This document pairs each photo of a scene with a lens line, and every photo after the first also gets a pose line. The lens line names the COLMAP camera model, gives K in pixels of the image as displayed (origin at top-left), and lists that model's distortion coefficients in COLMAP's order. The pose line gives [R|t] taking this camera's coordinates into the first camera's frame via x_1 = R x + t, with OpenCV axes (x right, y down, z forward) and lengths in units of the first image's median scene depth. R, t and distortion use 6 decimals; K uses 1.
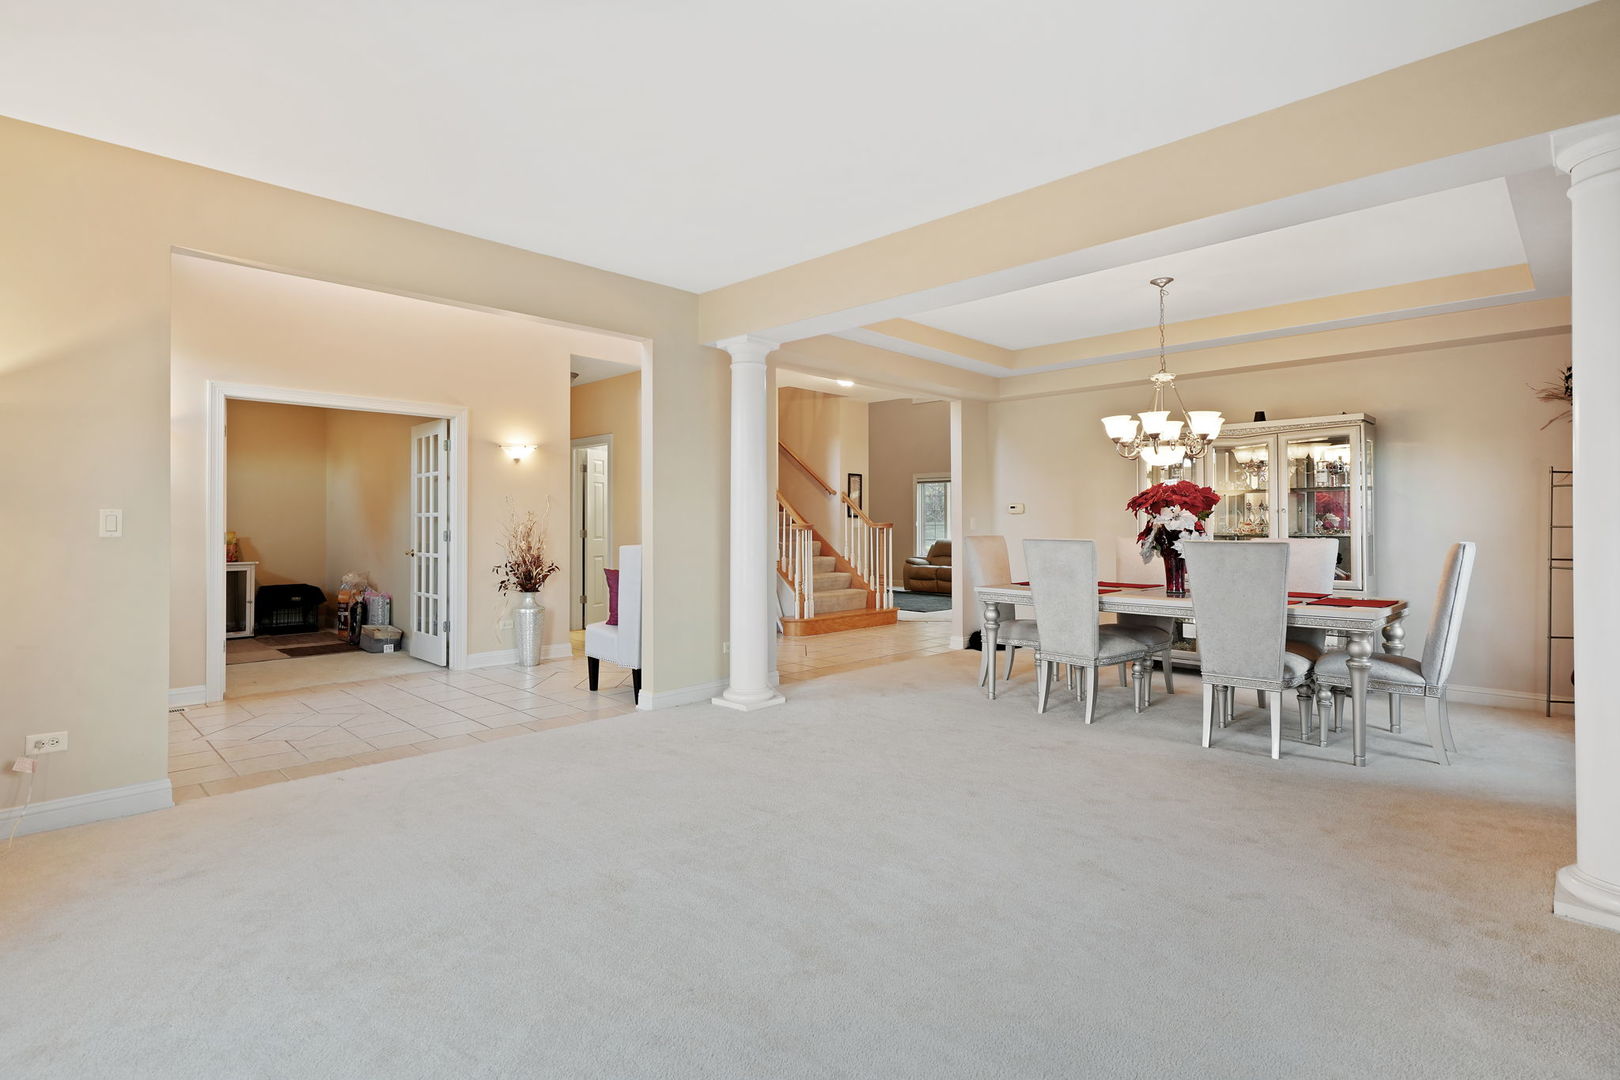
lens RADIAL K [[778.6, 0, 795.2], [0, 778.6, 510.1], [0, 0, 1]] dist [0.000595, -0.000207]
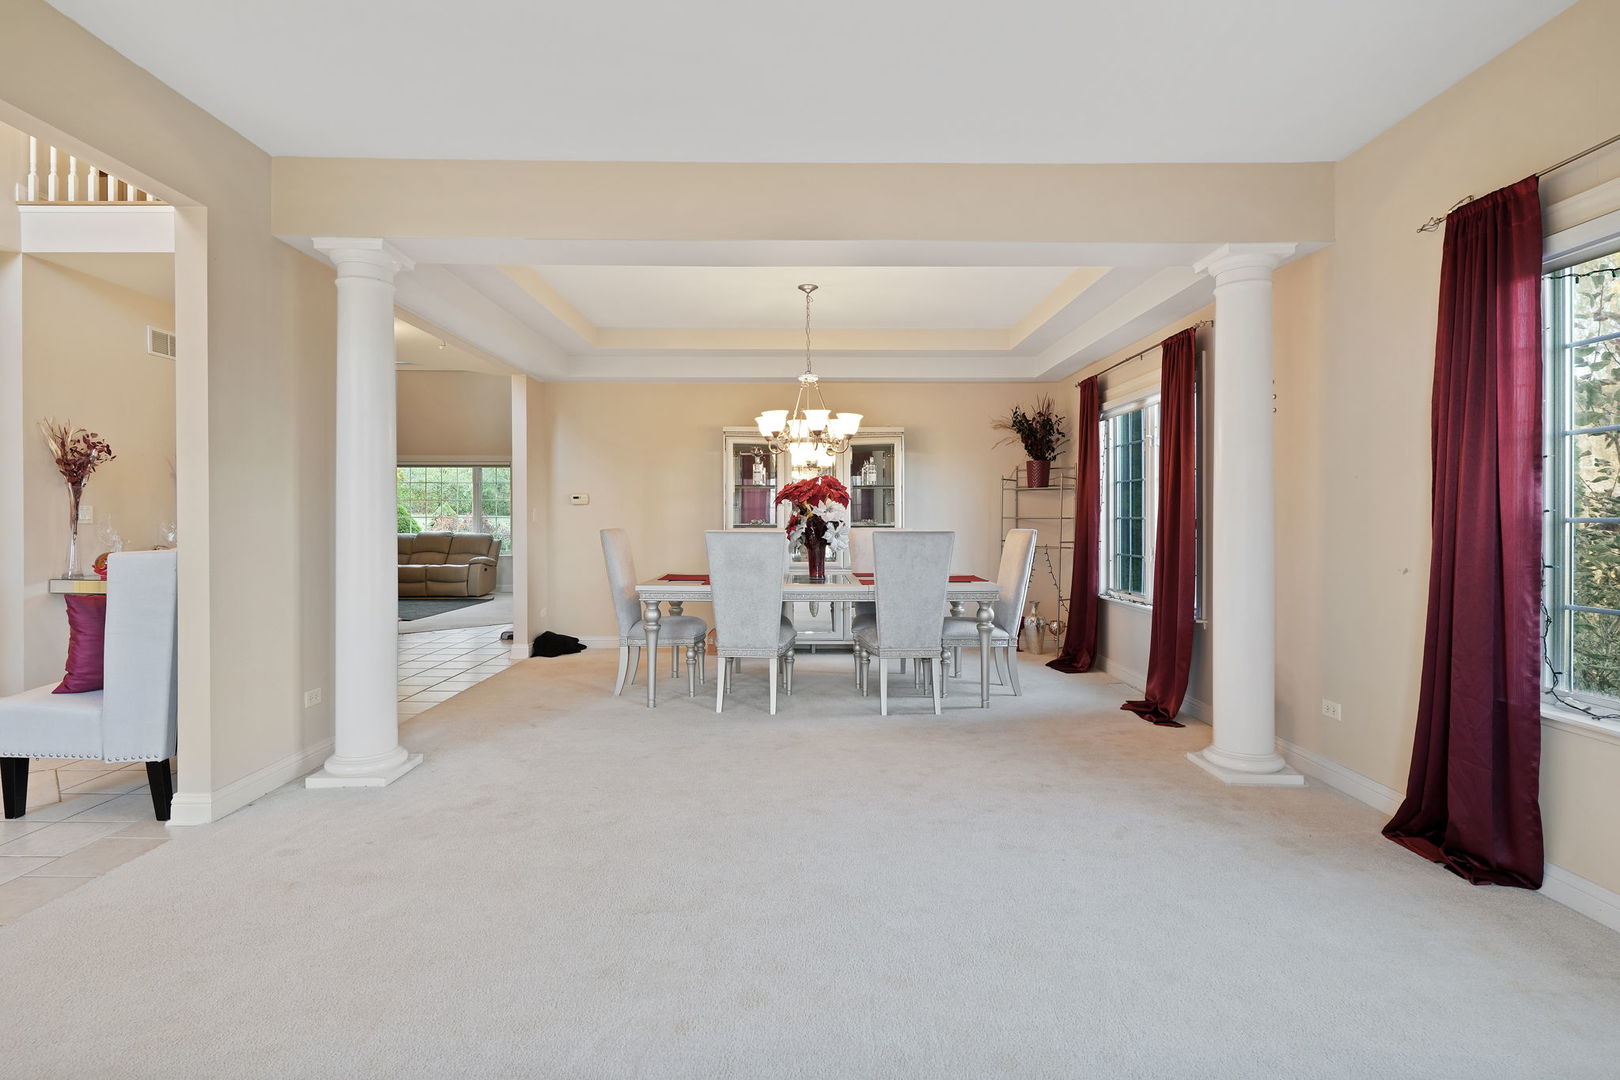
lens RADIAL K [[778.6, 0, 795.2], [0, 778.6, 510.1], [0, 0, 1]] dist [0.000595, -0.000207]
pose [[0.705221, 0.006112, 0.708961, -0.296756], [-0.013872, 0.999890, 0.005179, 0.005079], [-0.708852, -0.013487, 0.705228, 0.258804]]
